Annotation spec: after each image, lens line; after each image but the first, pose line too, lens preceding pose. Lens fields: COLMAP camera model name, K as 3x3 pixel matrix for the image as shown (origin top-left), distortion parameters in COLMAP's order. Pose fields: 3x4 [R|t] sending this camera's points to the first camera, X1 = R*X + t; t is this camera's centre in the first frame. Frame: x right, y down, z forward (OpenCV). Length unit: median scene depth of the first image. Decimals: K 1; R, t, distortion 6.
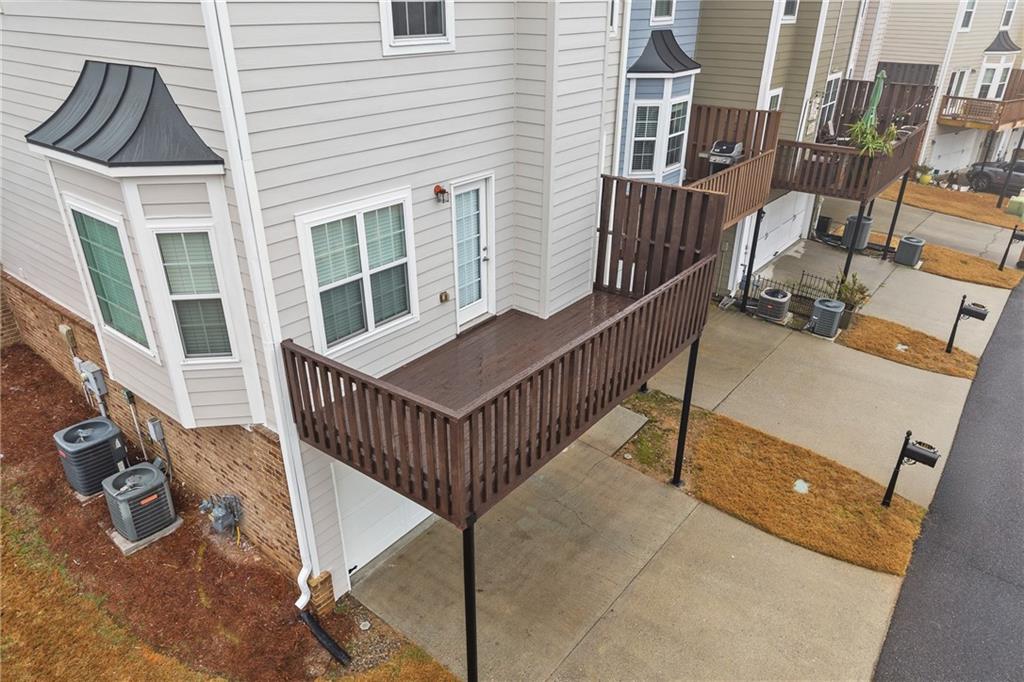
lens RADIAL K [[681.0, 0, 514.1], [0, 681.0, 343.9], [0, 0, 1]] dist [0.006305, -0.001724]
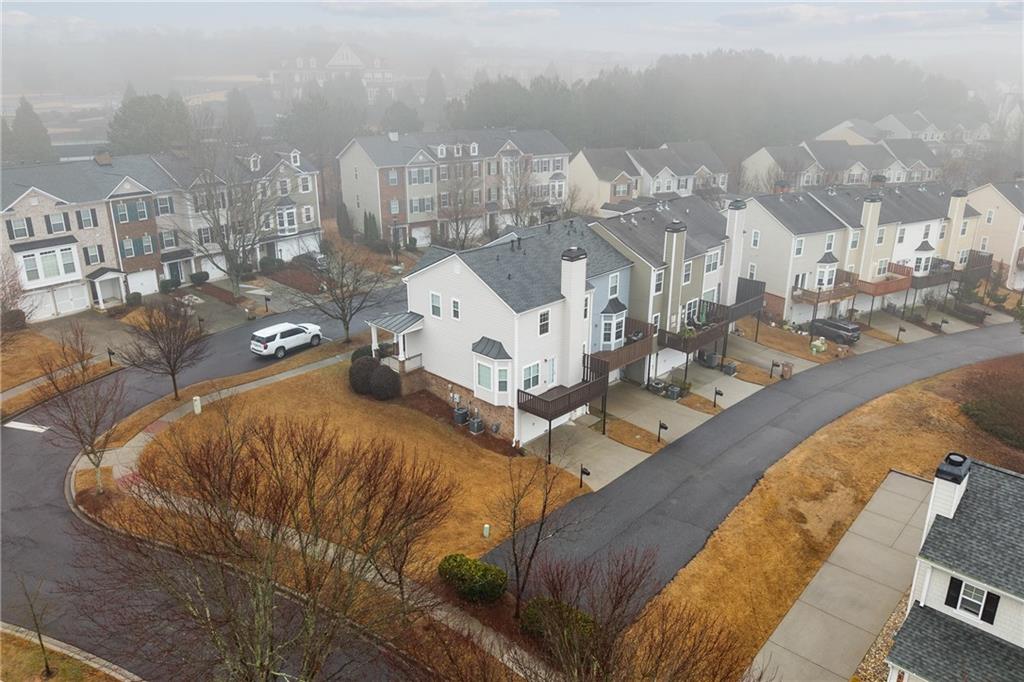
lens RADIAL K [[743.2, 0, 510.0], [0, 743.2, 307.7], [0, 0, 1]] dist [0.042944, -0.002485]
pose [[0.994367, 0.027912, -0.102249, 0.155610], [-0.043833, 0.986635, -0.156937, 0.230474], [0.096502, 0.160535, 0.982301, -3.935525]]
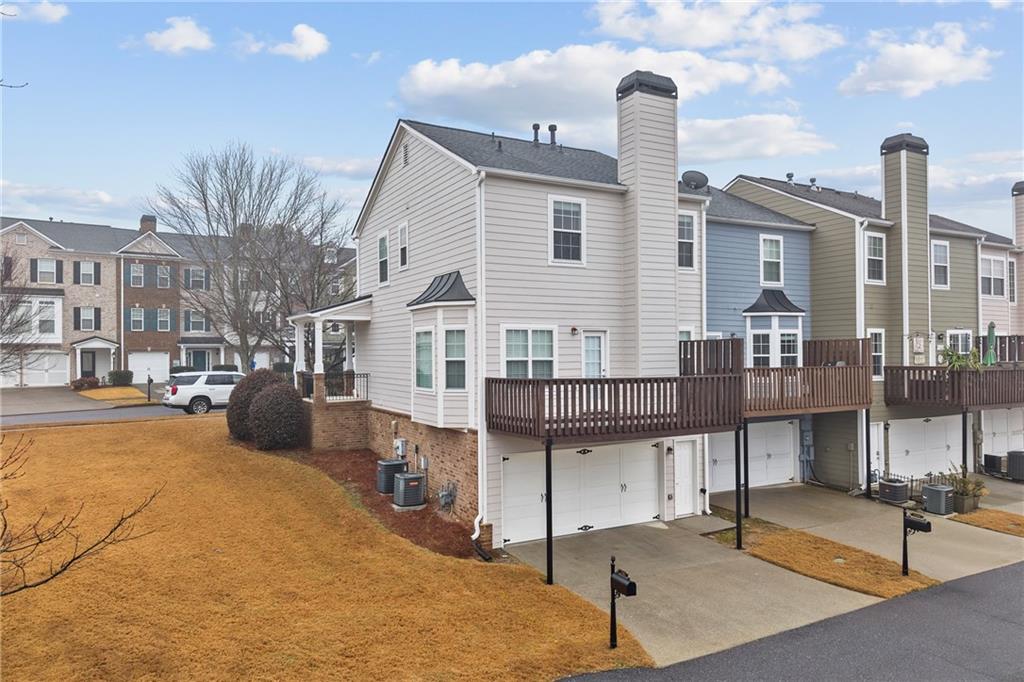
lens RADIAL K [[691.4, 0, 512.0], [0, 691.4, 341.0], [0, 0, 1]] dist [0.005405, -0.000577]
pose [[0.918672, -0.021234, -0.394449, 0.472413], [-0.166312, 0.884949, -0.434978, 0.649634], [0.358303, 0.465204, 0.809447, -0.629841]]
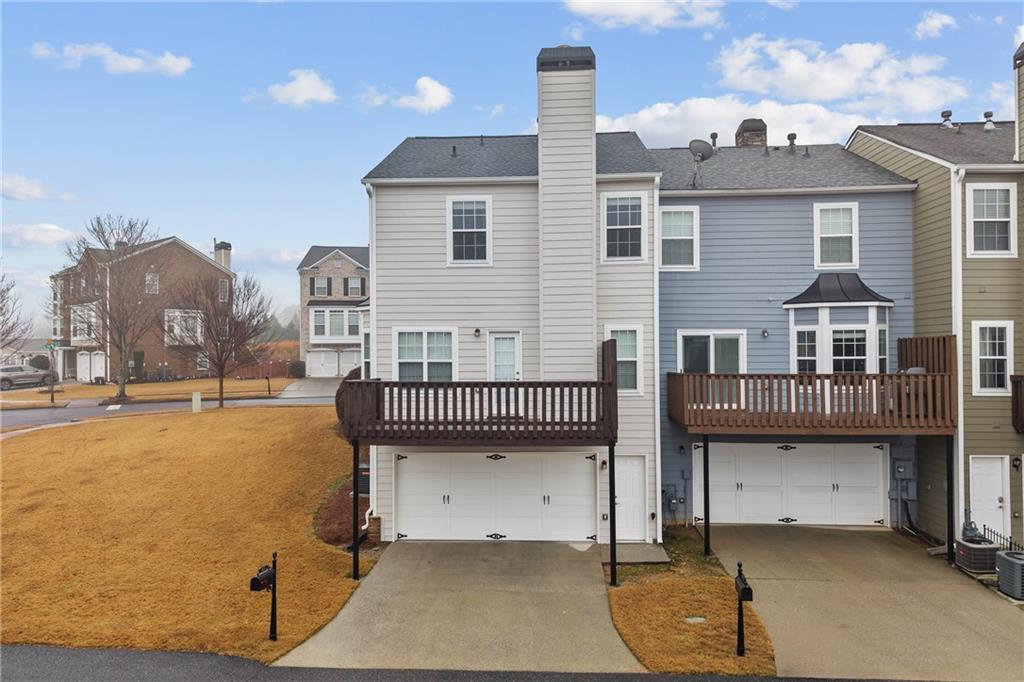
lens RADIAL K [[691.4, 0, 512.0], [0, 691.4, 341.0], [0, 0, 1]] dist [0.005405, -0.000577]
pose [[0.565949, -0.024131, -0.824087, 1.427870], [-0.365521, 0.888617, -0.277045, 0.282203], [0.738984, 0.458014, 0.494091, 0.096474]]
